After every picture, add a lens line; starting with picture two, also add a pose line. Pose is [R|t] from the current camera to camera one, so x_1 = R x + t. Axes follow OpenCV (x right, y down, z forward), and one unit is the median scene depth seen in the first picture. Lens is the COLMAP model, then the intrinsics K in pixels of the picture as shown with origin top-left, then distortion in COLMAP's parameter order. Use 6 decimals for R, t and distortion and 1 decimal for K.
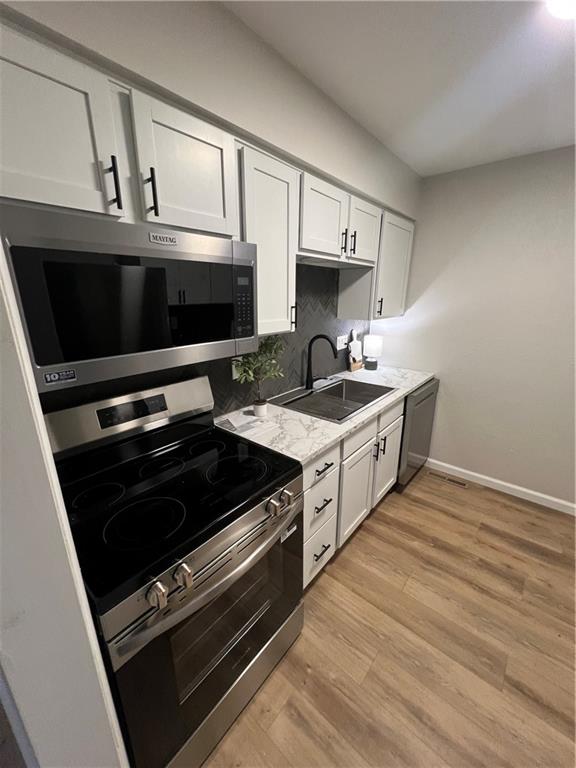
lens RADIAL K [[308.6, 0, 288.6], [0, 308.6, 383.1], [0, 0, 1]] dist [-0.002236, 0.000451]
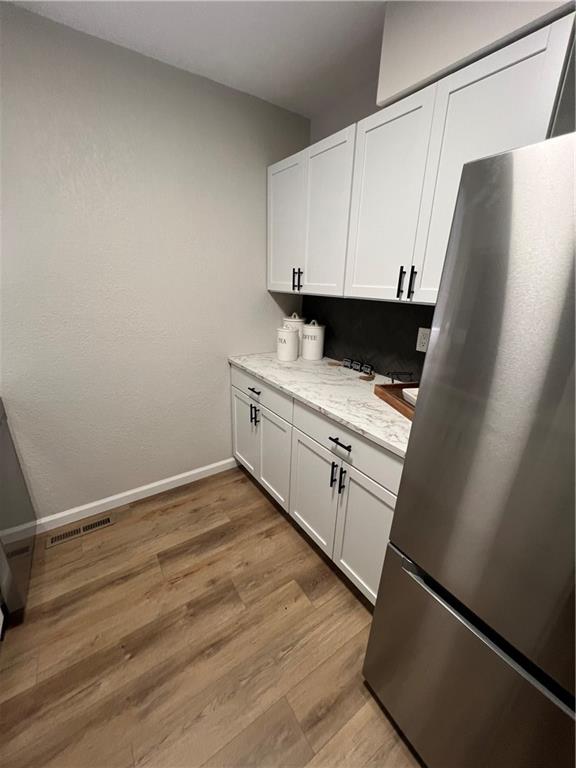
lens RADIAL K [[308.6, 0, 289.0], [0, 308.6, 383.2], [0, 0, 1]] dist [-0.002236, 0.000451]
pose [[0.266342, -0.305895, 0.914051, 0.184920], [0.242904, 0.939001, 0.243466, -0.069472], [-0.932770, 0.157181, 0.324398, 0.491386]]
